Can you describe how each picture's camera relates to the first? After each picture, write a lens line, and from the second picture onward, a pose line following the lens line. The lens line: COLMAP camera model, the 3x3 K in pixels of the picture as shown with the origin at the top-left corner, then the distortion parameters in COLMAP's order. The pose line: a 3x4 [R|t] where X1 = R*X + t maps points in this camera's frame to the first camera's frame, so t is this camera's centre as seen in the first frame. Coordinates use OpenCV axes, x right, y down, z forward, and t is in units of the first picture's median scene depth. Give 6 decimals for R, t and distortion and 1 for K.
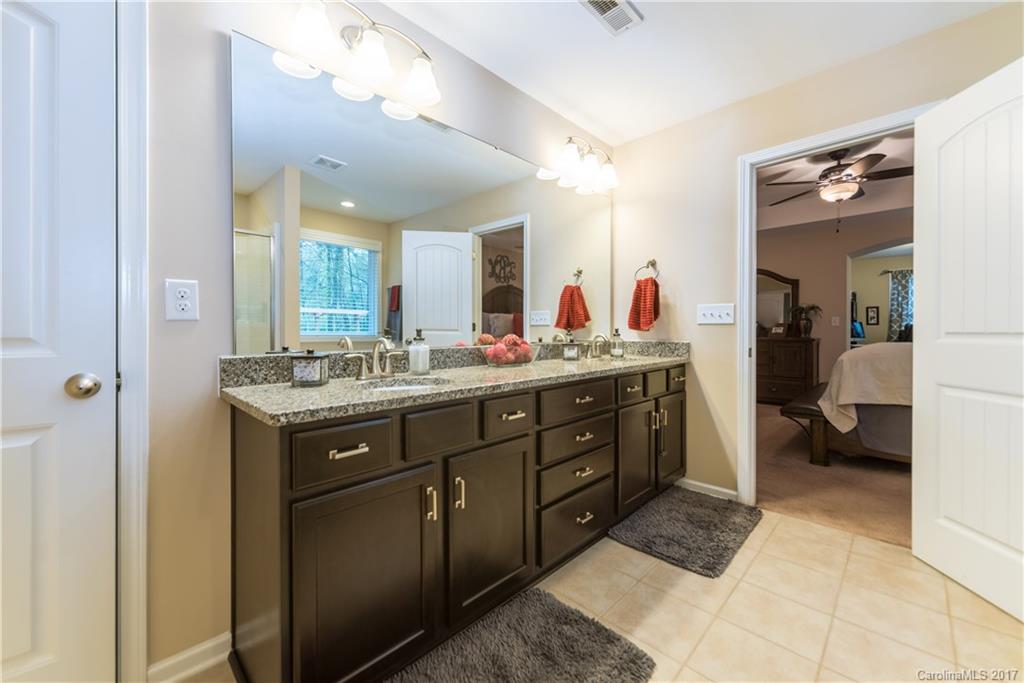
lens RADIAL K [[389.0, 0, 515.2], [0, 389.0, 334.5], [0, 0, 1]] dist [-0.002363, -0.000313]
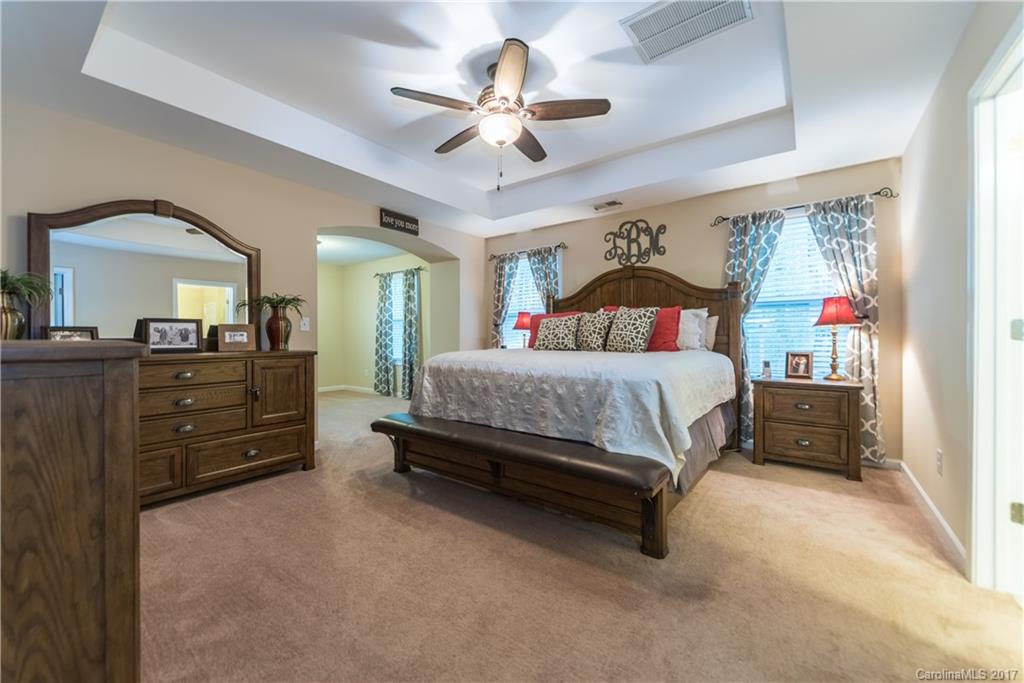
lens RADIAL K [[389.0, 0, 512.6], [0, 389.0, 338.8], [0, 0, 1]] dist [-0.002363, -0.000313]
pose [[-0.126544, -0.003405, 0.991955, 0.075406], [0.011909, 0.999917, 0.004952, -0.005499], [-0.991890, 0.012440, -0.126493, 0.495393]]
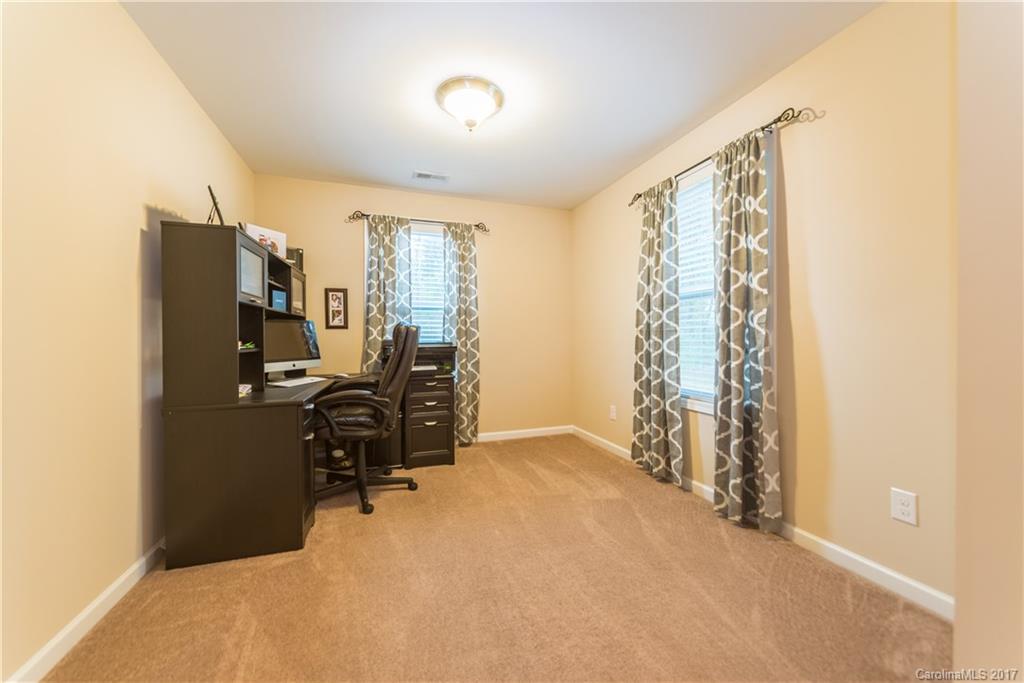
lens RADIAL K [[389.0, 0, 512.7], [0, 389.0, 340.7], [0, 0, 1]] dist [-0.002363, -0.000313]
pose [[0.448821, -0.006664, 0.893597, 0.631115], [0.014221, 0.999899, 0.000314, -0.008511], [-0.893508, 0.012567, 0.448871, 0.637513]]
